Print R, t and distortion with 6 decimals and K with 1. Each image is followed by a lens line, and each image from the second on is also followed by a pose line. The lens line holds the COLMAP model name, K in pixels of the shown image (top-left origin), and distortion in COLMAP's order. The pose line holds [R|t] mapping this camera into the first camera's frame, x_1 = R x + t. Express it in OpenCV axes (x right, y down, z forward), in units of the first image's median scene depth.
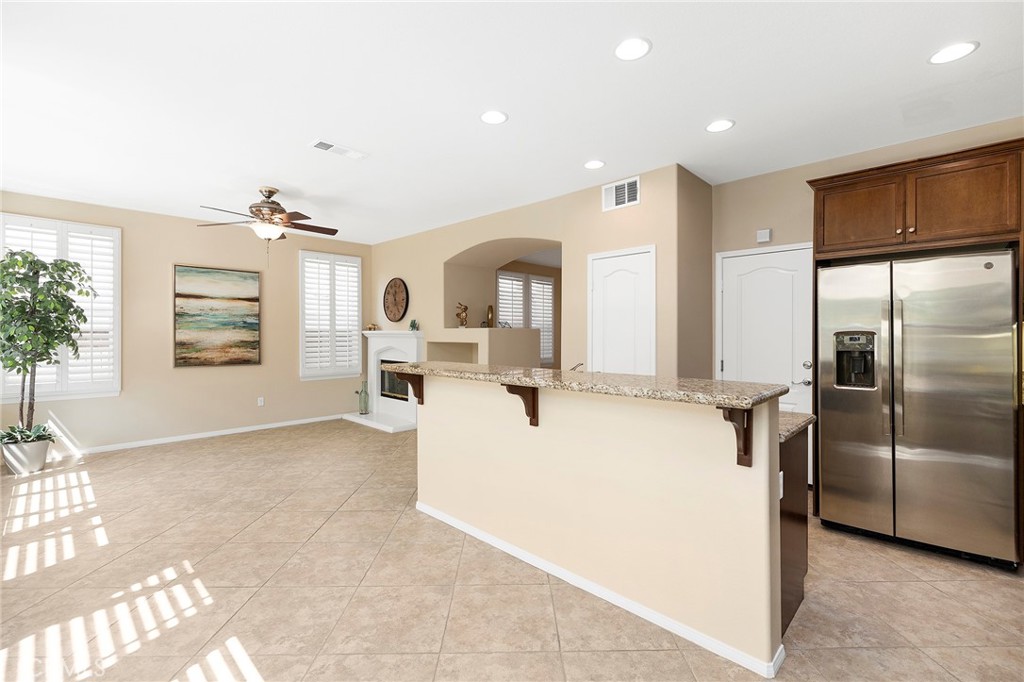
lens RADIAL K [[451.8, 0, 514.1], [0, 451.8, 335.9], [0, 0, 1]] dist [-0.001855, 0.002246]
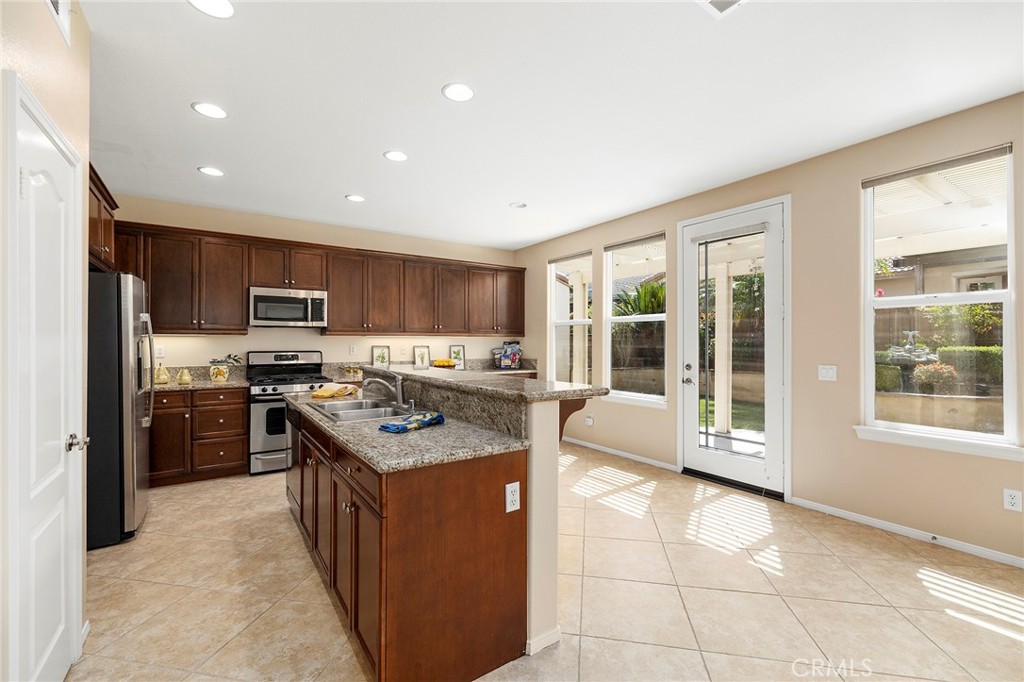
lens RADIAL K [[433.4, 0, 506.5], [0, 433.4, 336.6], [0, 0, 1]] dist [0.001872, 0.000629]
pose [[-0.979522, 0.002763, 0.201320, -0.172220], [0.001480, 0.999978, -0.006523, -0.004982], [-0.201333, -0.006091, -0.979504, 1.035480]]
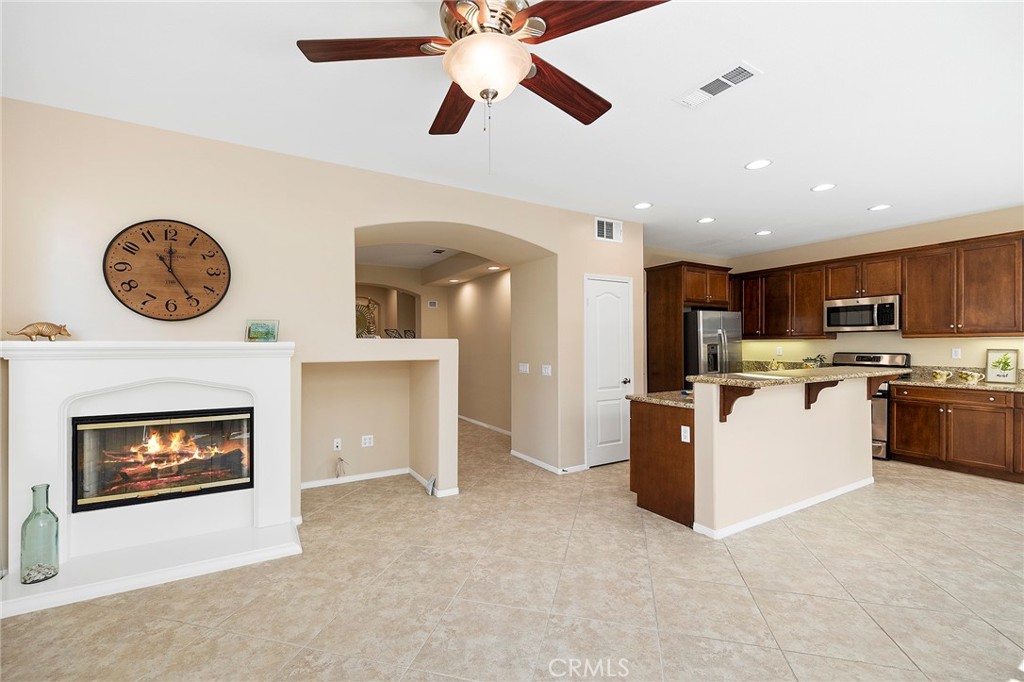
lens RADIAL K [[433.4, 0, 504.9], [0, 433.4, 347.9], [0, 0, 1]] dist [0.001872, 0.000629]
pose [[0.267959, -0.007169, 0.963404, -0.767112], [0.009288, 0.999945, 0.004858, -0.006093], [-0.963386, 0.007647, 0.268011, 0.773230]]
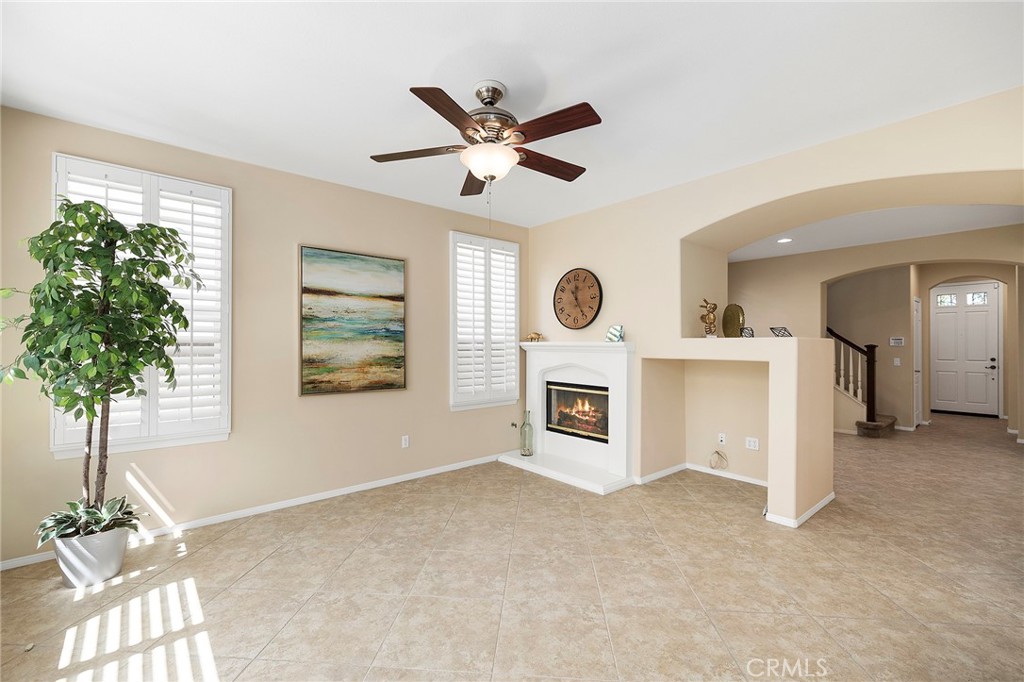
lens RADIAL K [[433.4, 0, 507.6], [0, 433.4, 343.2], [0, 0, 1]] dist [0.001872, 0.000629]
pose [[0.995994, 0.000320, -0.089421, -0.411913], [-0.000987, 0.999972, -0.007414, -0.005524], [0.089416, 0.007473, 0.995966, 0.405704]]
